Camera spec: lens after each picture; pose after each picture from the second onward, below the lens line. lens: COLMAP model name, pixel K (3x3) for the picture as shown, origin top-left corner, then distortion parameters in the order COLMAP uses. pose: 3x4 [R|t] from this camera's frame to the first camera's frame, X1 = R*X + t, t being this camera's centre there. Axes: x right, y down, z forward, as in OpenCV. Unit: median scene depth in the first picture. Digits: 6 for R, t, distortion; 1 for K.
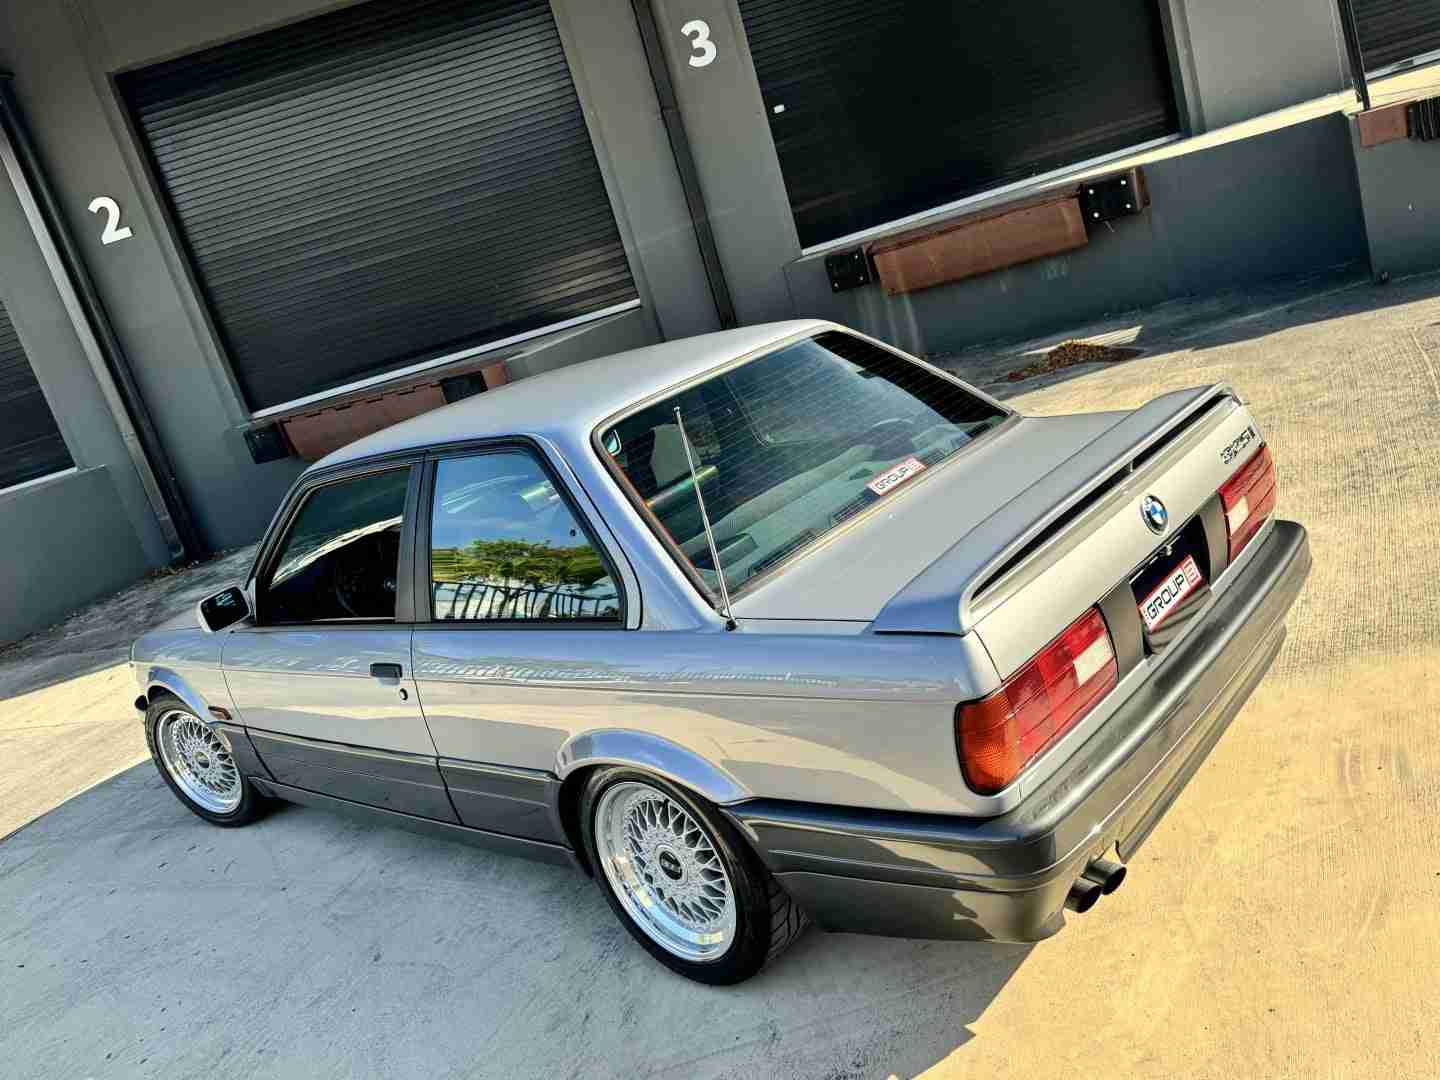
lens RADIAL K [[1184.6, 0, 716.5], [0, 1184.6, 548.7], [0, 0, 1]] dist [0.070315, -0.131803]
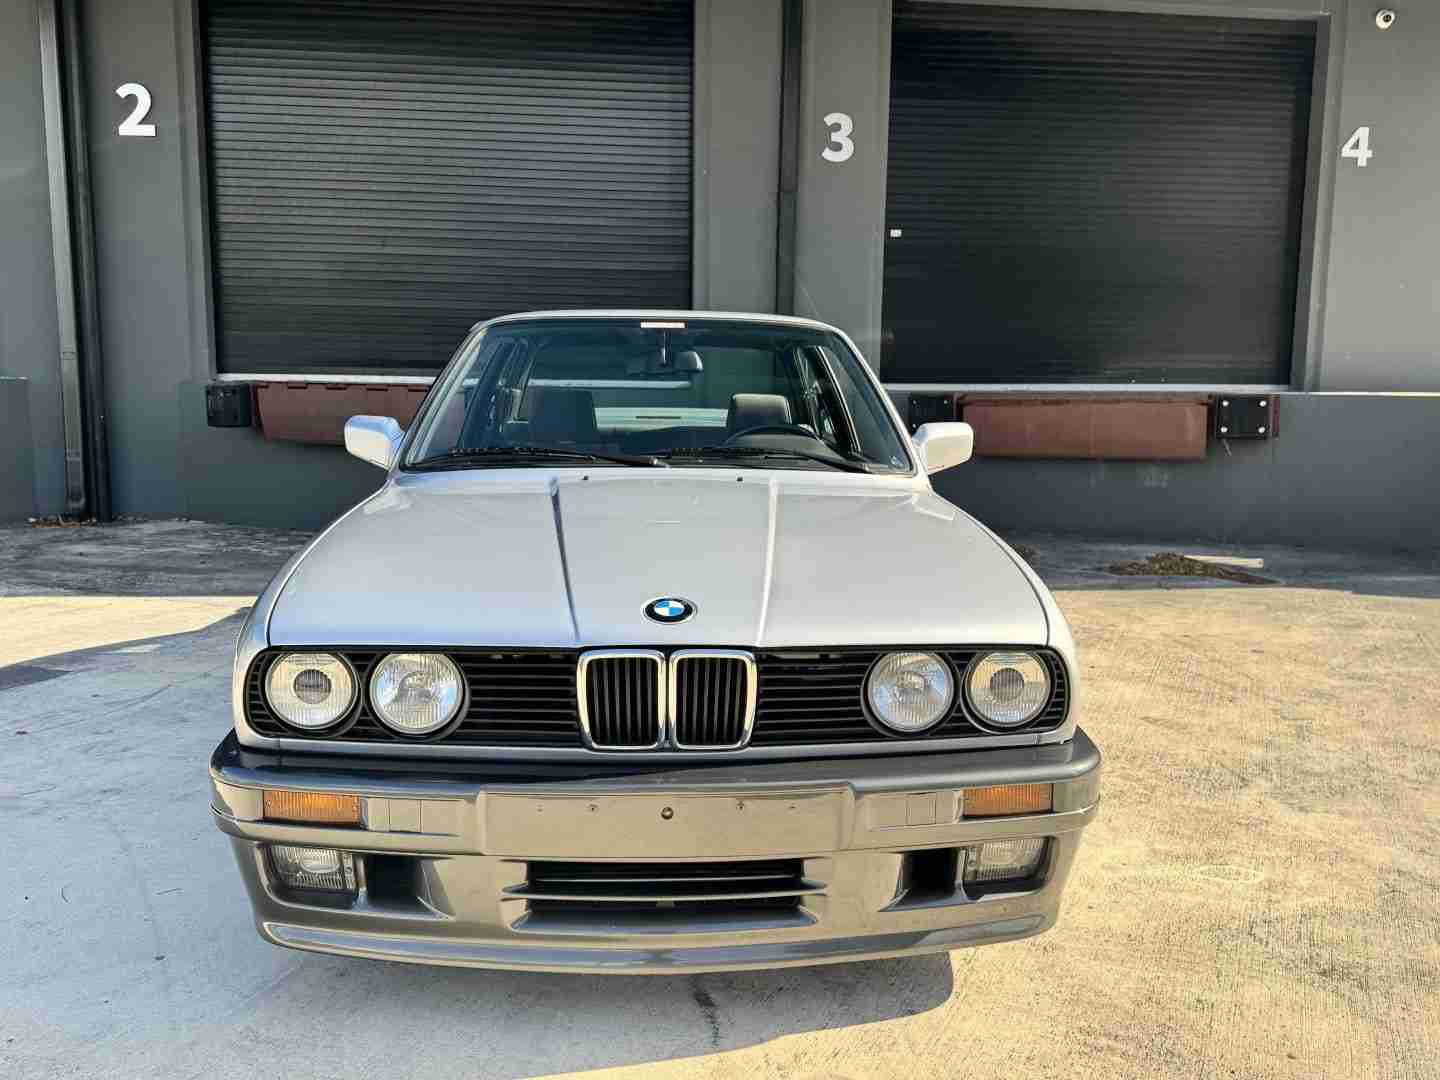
lens RADIAL K [[1184.6, 0, 716.5], [0, 1184.6, 548.7], [0, 0, 1]] dist [0.070315, -0.131803]
pose [[0.956875, 0.281604, 0.071341, -0.080567], [-0.268330, 0.950878, -0.154370, 0.044440], [-0.111308, 0.128570, 0.985434, 0.146666]]
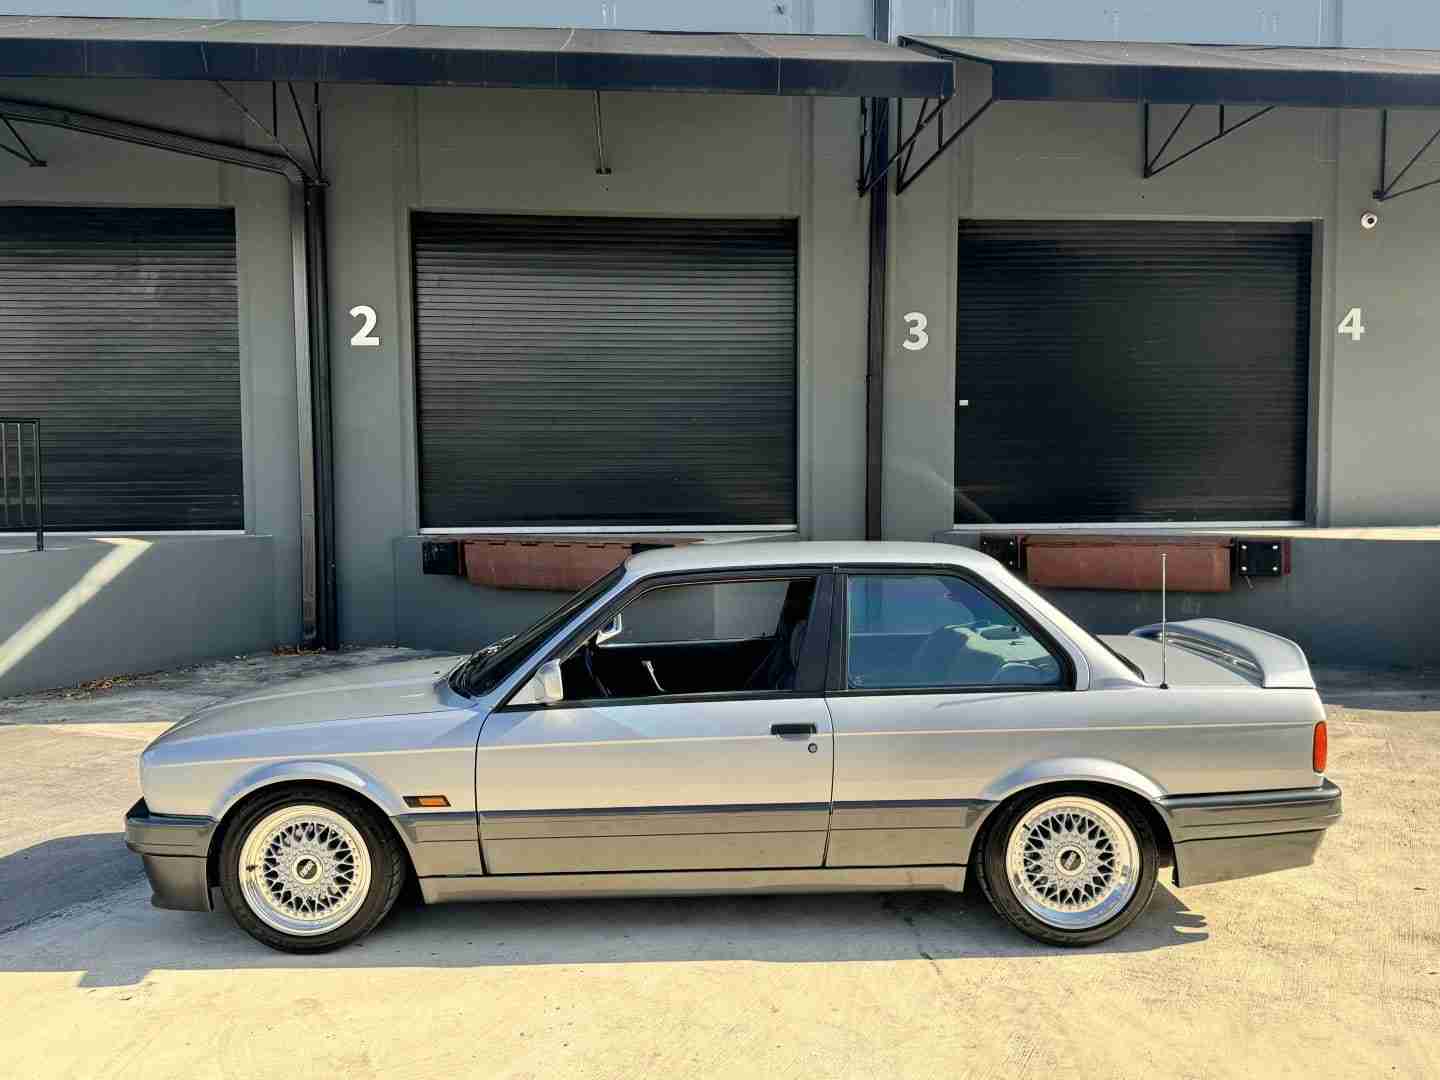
lens RADIAL K [[1186.7, 0, 715.0], [0, 1186.7, 532.4], [0, 0, 1]] dist [0.147643, -0.282829]
pose [[0.961605, 0.274245, 0.010246, -0.157704], [-0.264939, 0.937419, -0.225949, 0.065481], [-0.071570, 0.214559, 0.974085, -0.056866]]
